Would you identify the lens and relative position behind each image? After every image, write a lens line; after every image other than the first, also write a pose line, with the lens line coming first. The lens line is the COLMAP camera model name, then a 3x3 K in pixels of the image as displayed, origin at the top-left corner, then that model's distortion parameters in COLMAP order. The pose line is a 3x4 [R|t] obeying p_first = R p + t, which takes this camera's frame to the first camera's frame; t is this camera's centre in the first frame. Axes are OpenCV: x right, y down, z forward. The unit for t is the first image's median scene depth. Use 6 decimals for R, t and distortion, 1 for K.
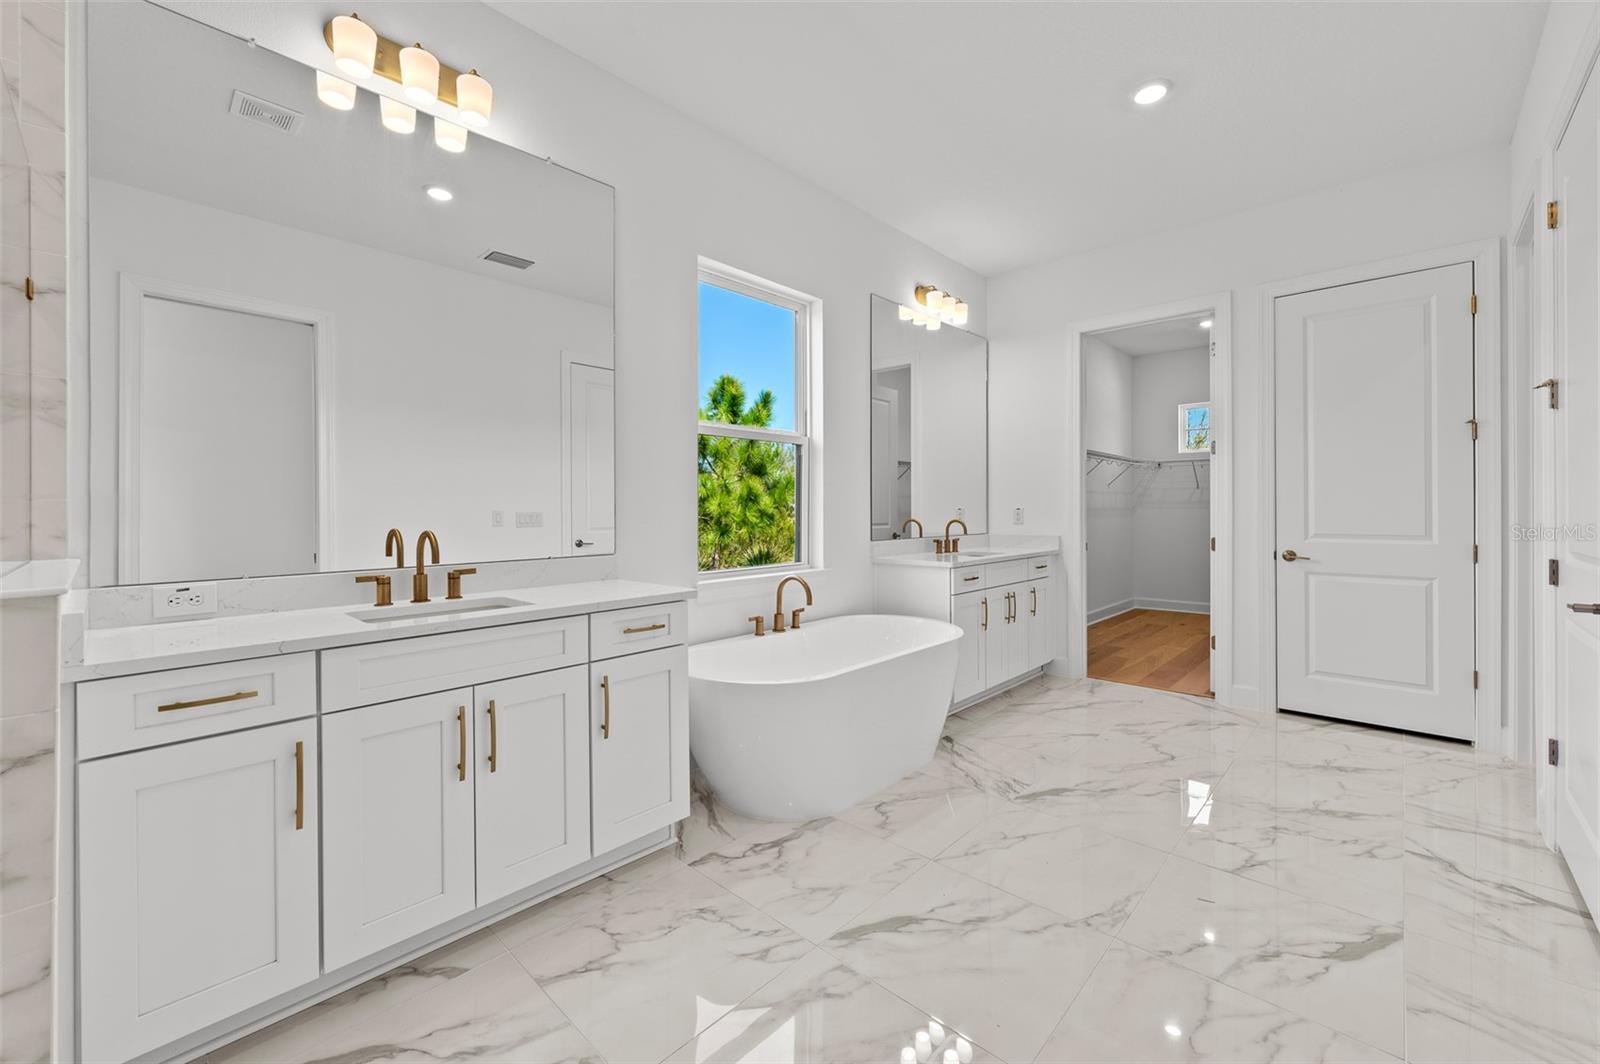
lens RADIAL K [[644.4, 0, 804.2], [0, 644.4, 520.2], [0, 0, 1]] dist [-0.000255, -0.000043]
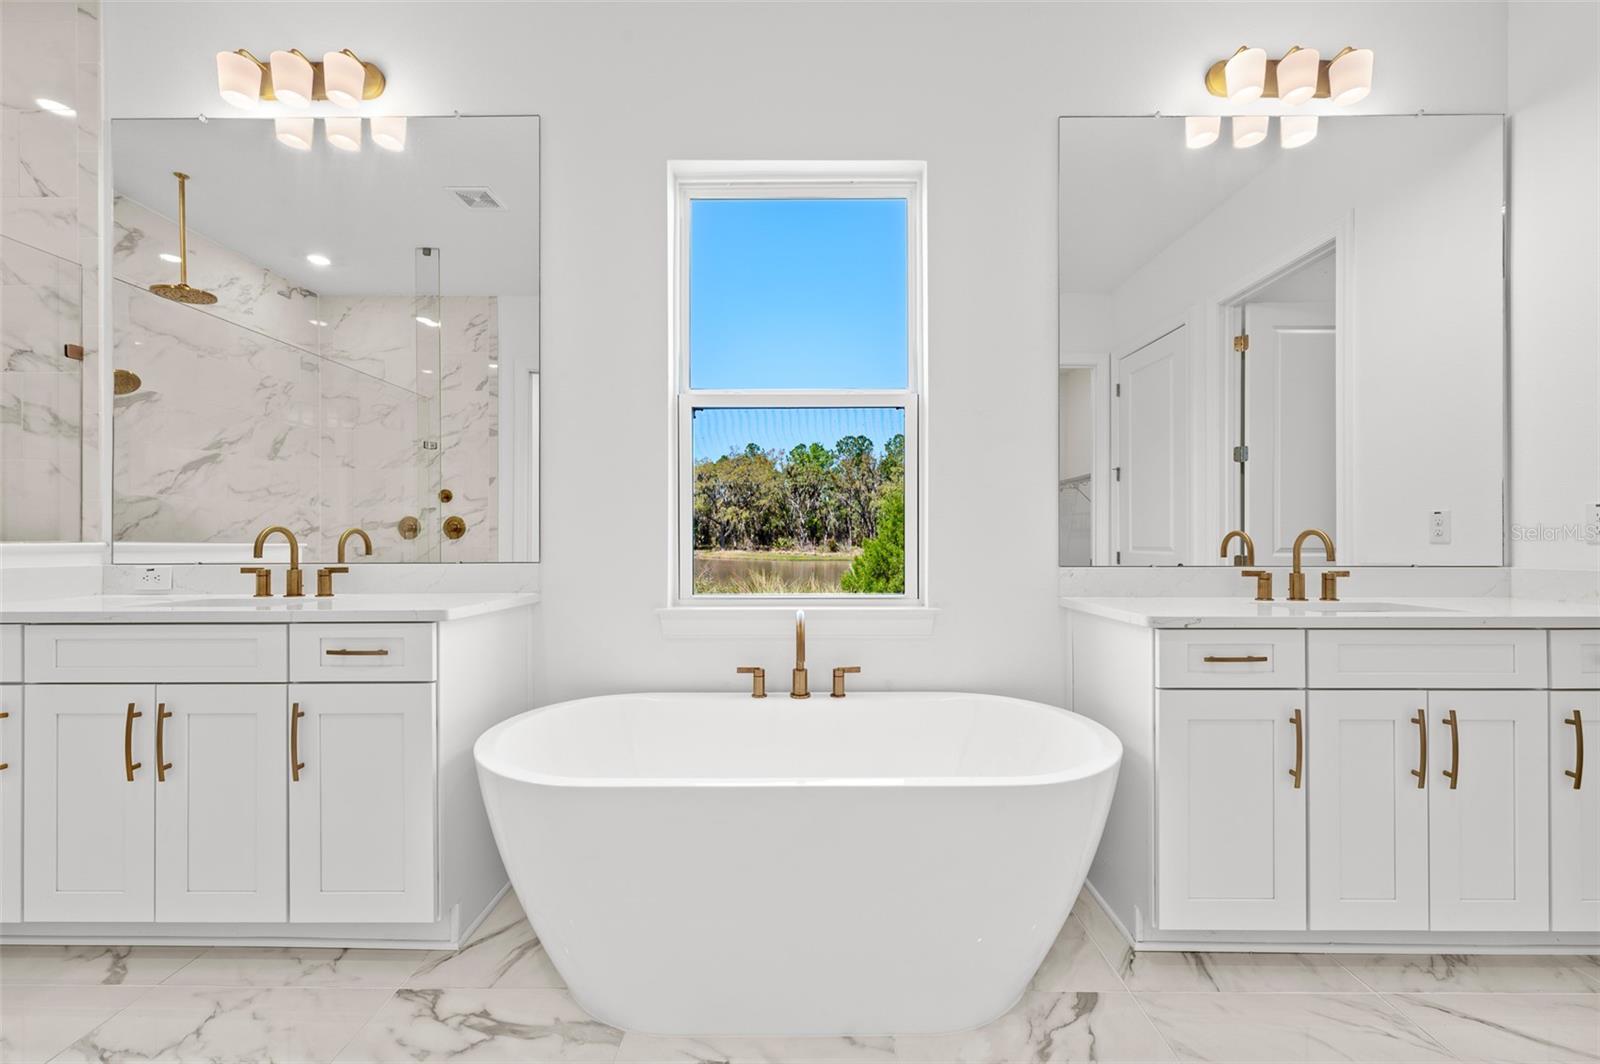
lens RADIAL K [[644.4, 0, 804.2], [0, 644.4, 546.1], [0, 0, 1]] dist [-0.000255, -0.000043]
pose [[0.676557, 0.008909, -0.736336, 0.605033], [-0.014658, 0.999892, -0.001371, 0.031672], [0.736244, 0.011721, 0.676614, 0.781998]]
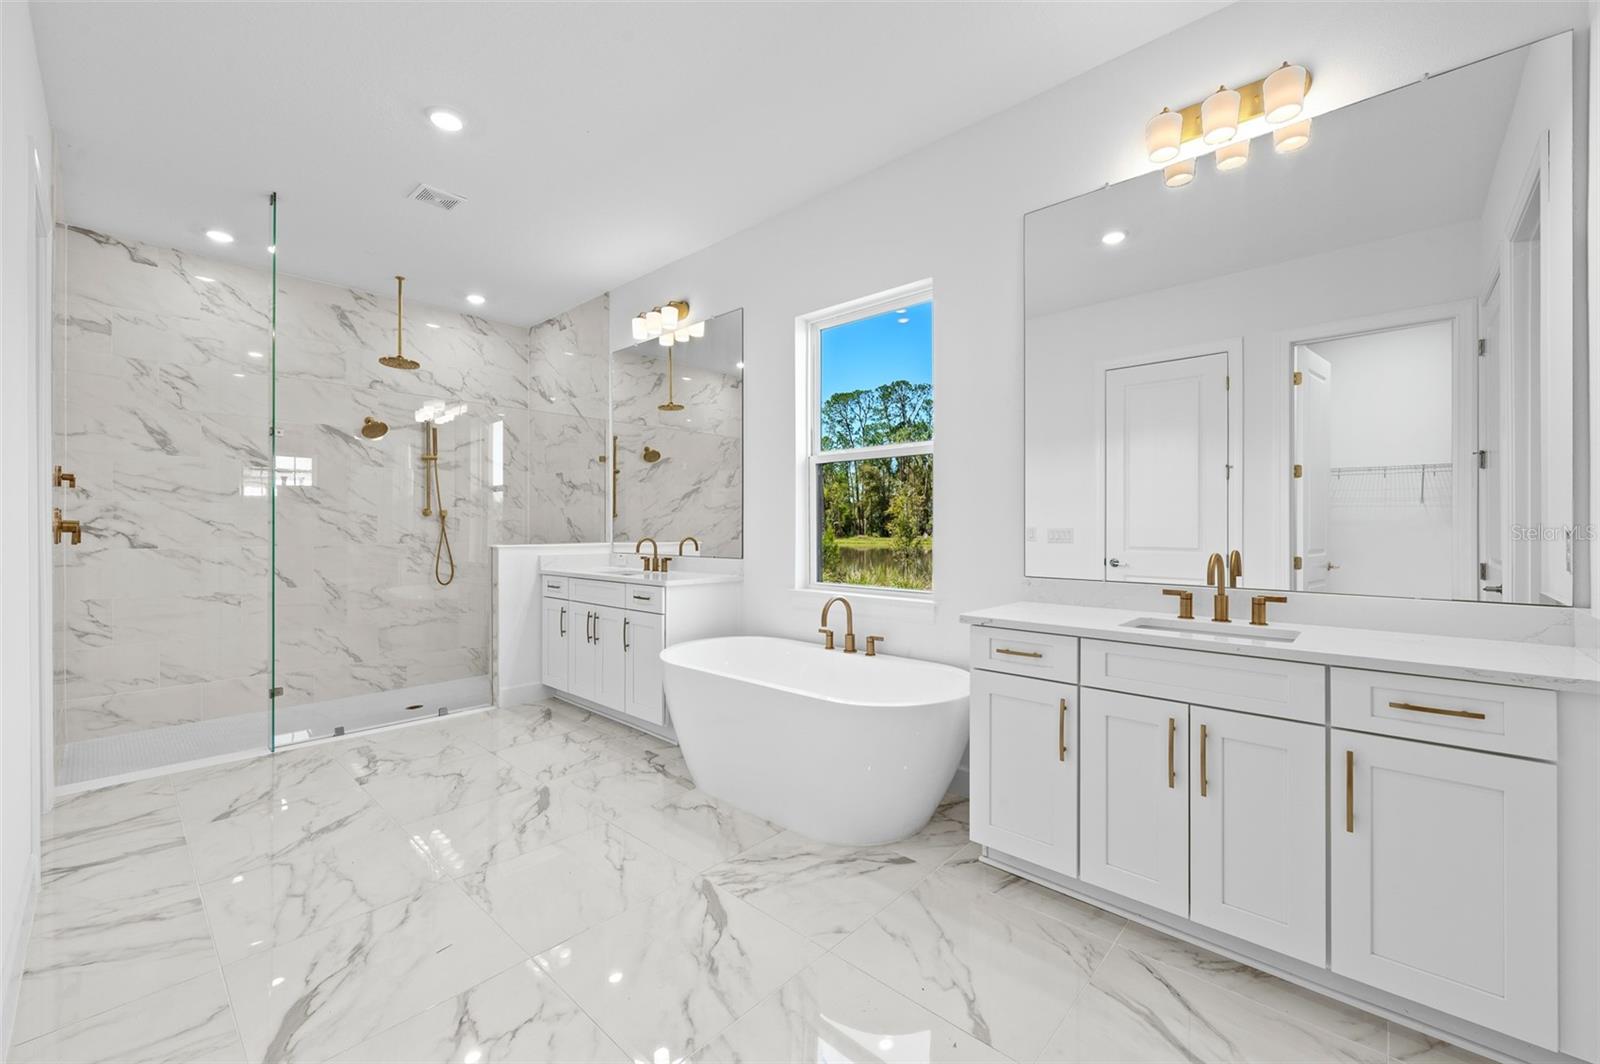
lens RADIAL K [[644.4, 0, 802.7], [0, 644.4, 535.5], [0, 0, 1]] dist [-0.000255, -0.000043]
pose [[0.004033, 0.018035, -0.999829, 1.312101], [-0.018157, 0.999674, 0.017959, -0.031632], [0.999827, 0.018081, 0.004359, 1.272556]]
